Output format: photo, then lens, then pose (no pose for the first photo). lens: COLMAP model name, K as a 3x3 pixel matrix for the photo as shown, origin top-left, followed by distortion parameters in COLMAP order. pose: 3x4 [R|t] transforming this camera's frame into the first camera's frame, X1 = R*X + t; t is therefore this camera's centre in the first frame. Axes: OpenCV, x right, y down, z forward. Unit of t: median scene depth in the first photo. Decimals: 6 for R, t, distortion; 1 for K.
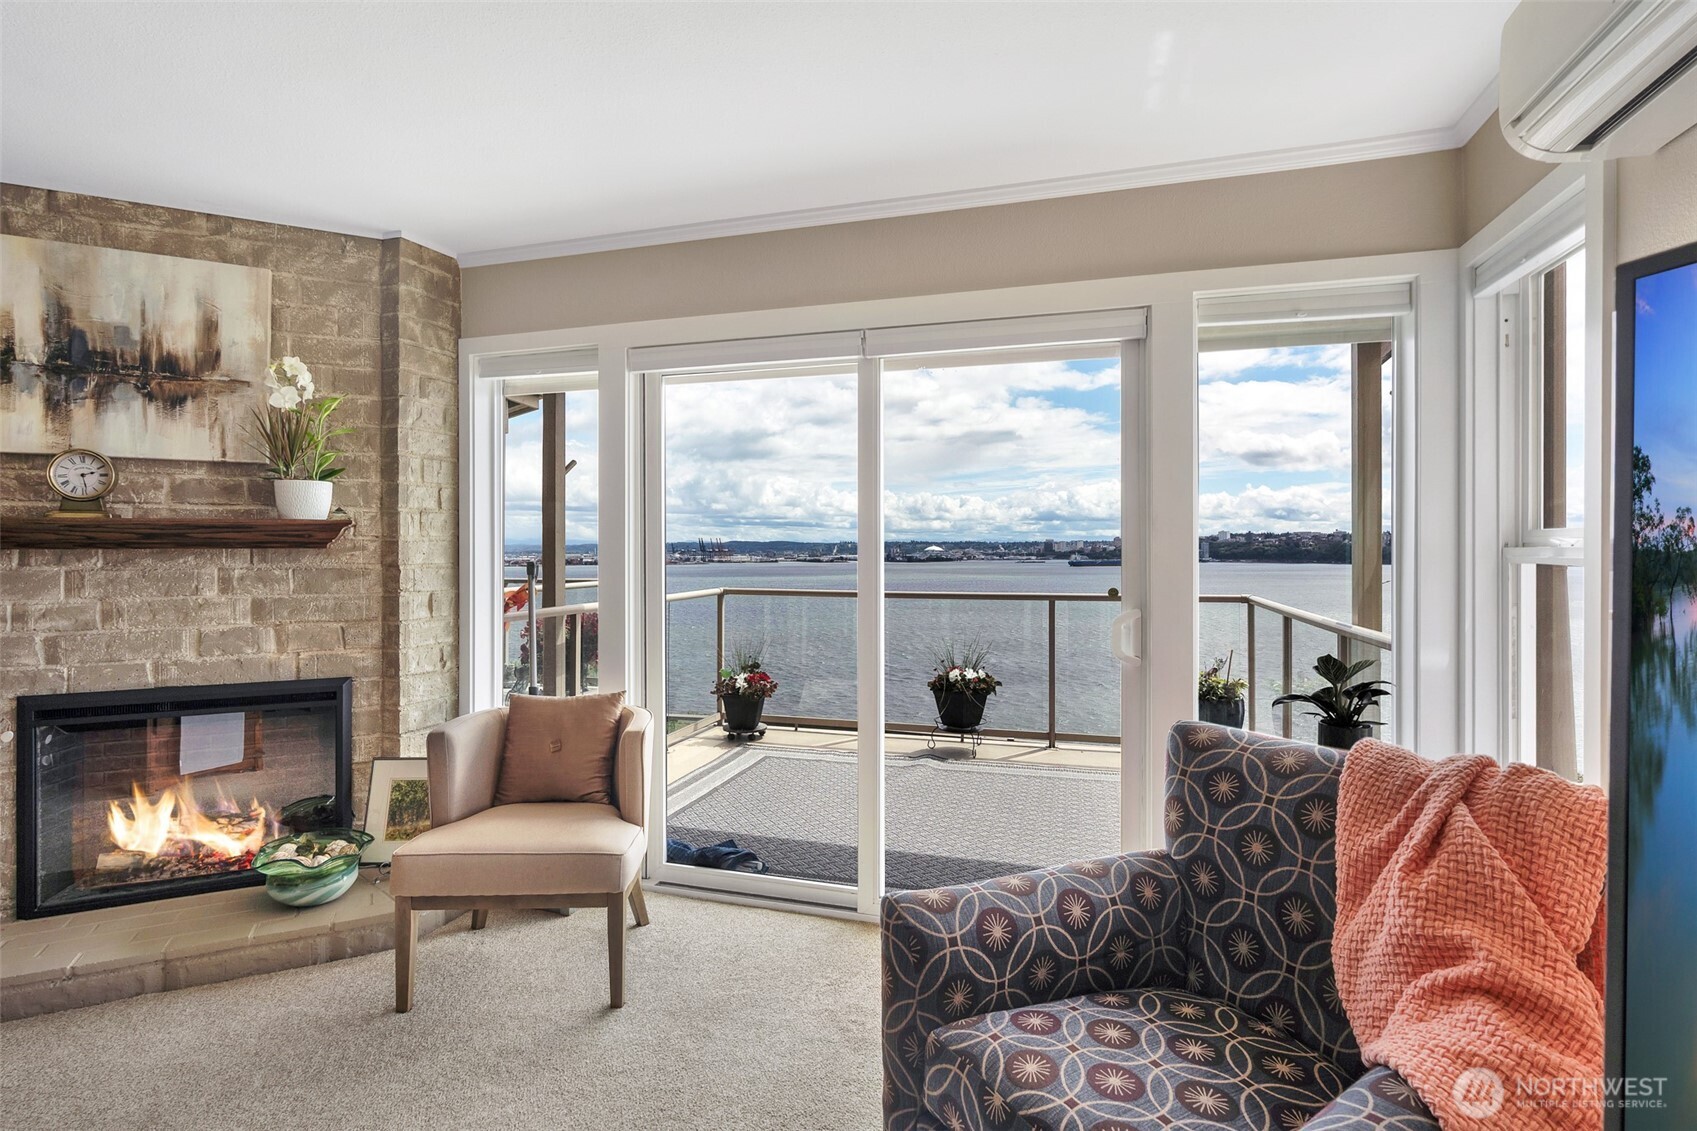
lens RADIAL K [[830.6, 0, 845.4], [0, 830.6, 543.7], [0, 0, 1]] dist [-0.003354, -0.000021]
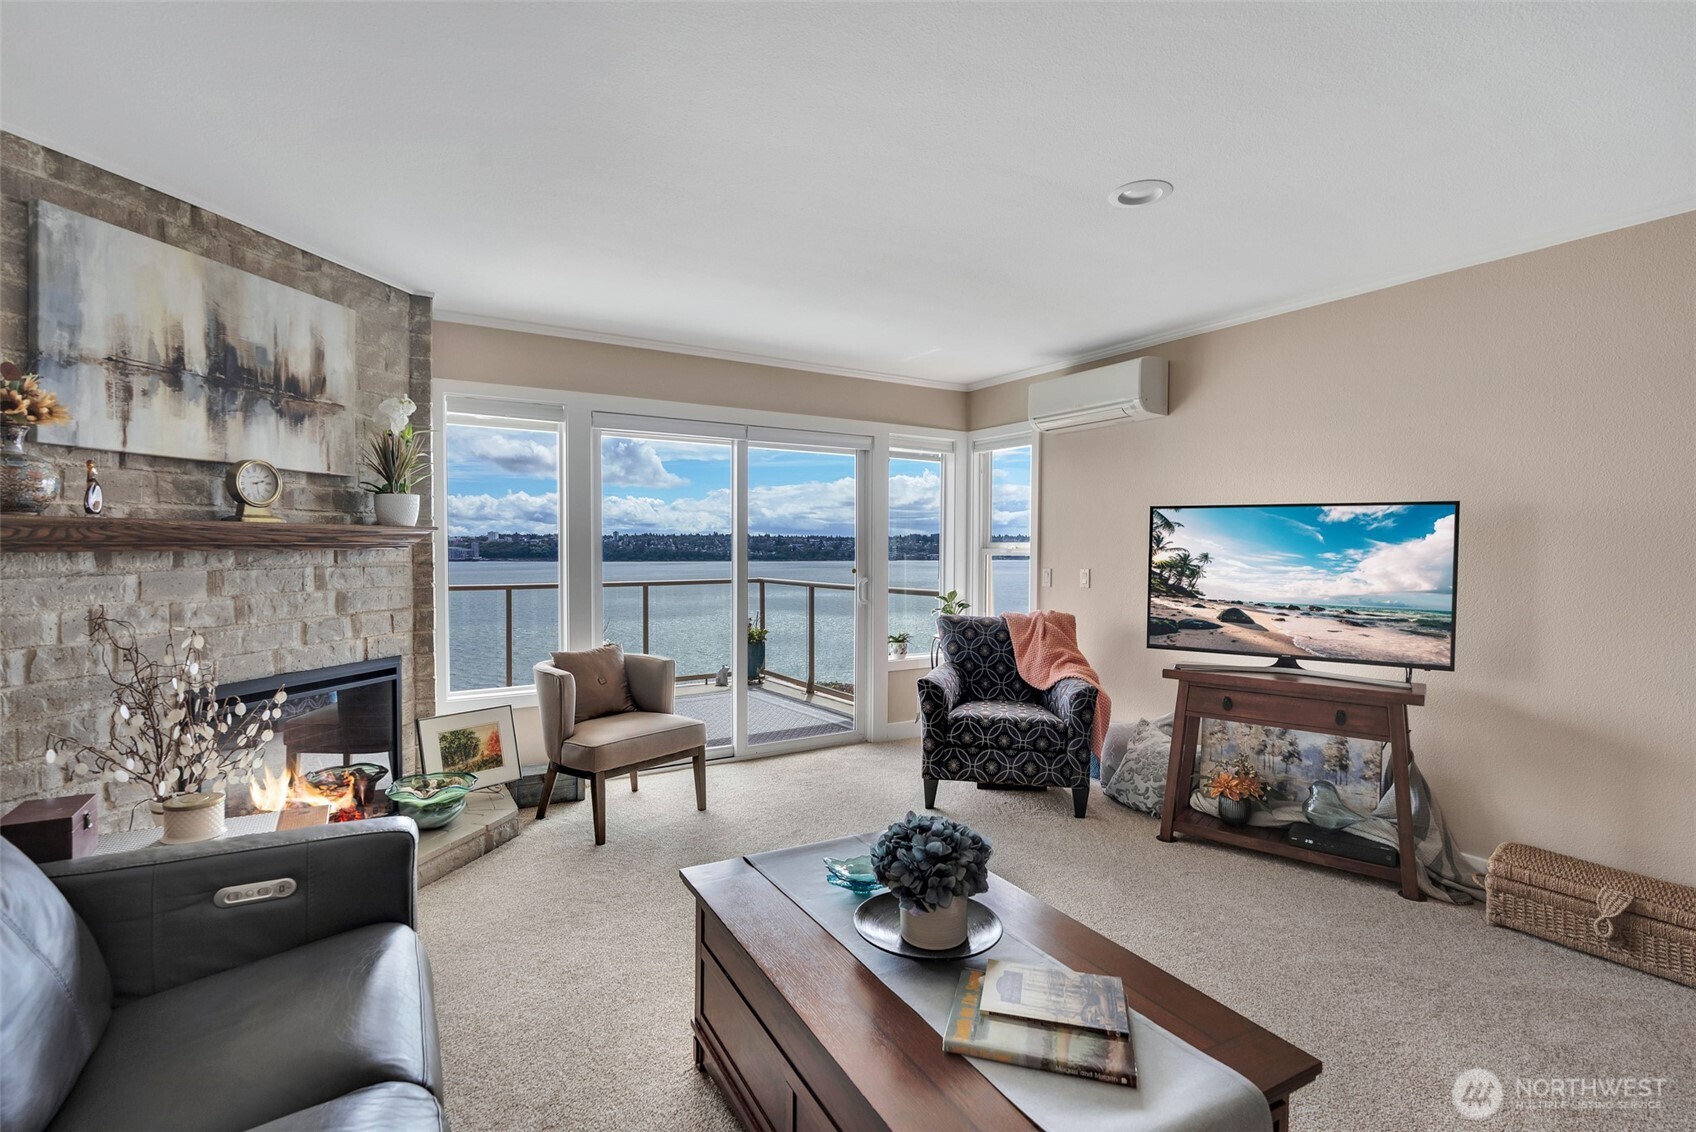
lens RADIAL K [[779.6, 0, 848.0], [0, 779.6, 566.0], [0, 0, 1]] dist [-0.002674, 0.000437]
pose [[0.655569, -0.017035, 0.754943, -1.122792], [-0.004516, 0.999639, 0.026478, -0.003650], [-0.755121, -0.020768, 0.655256, -0.261441]]
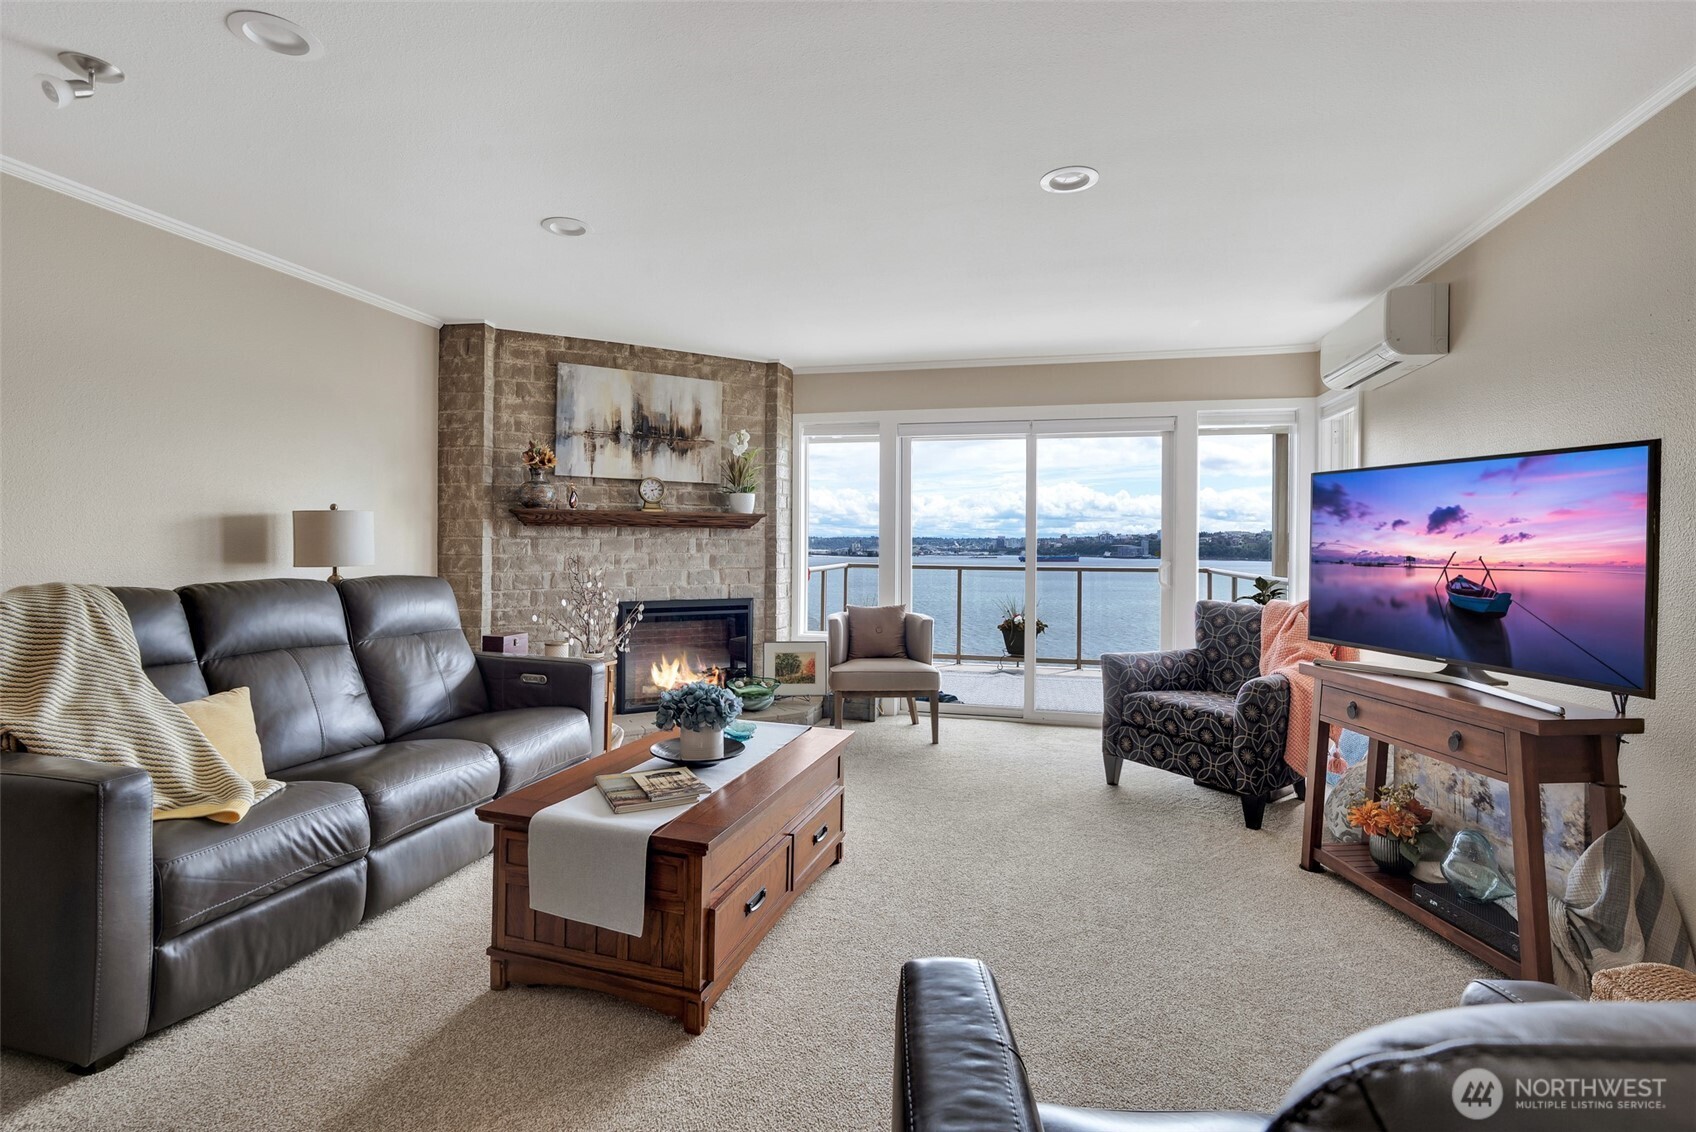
lens RADIAL K [[794.6, 0, 857.4], [0, 794.6, 539.5], [0, 0, 1]] dist [-0.001203, 0.000299]
pose [[0.998050, 0.008589, 0.061818, -0.517396], [-0.008636, 0.999963, 0.000500, 0.028470], [-0.061811, -0.001032, 0.998087, -0.879105]]
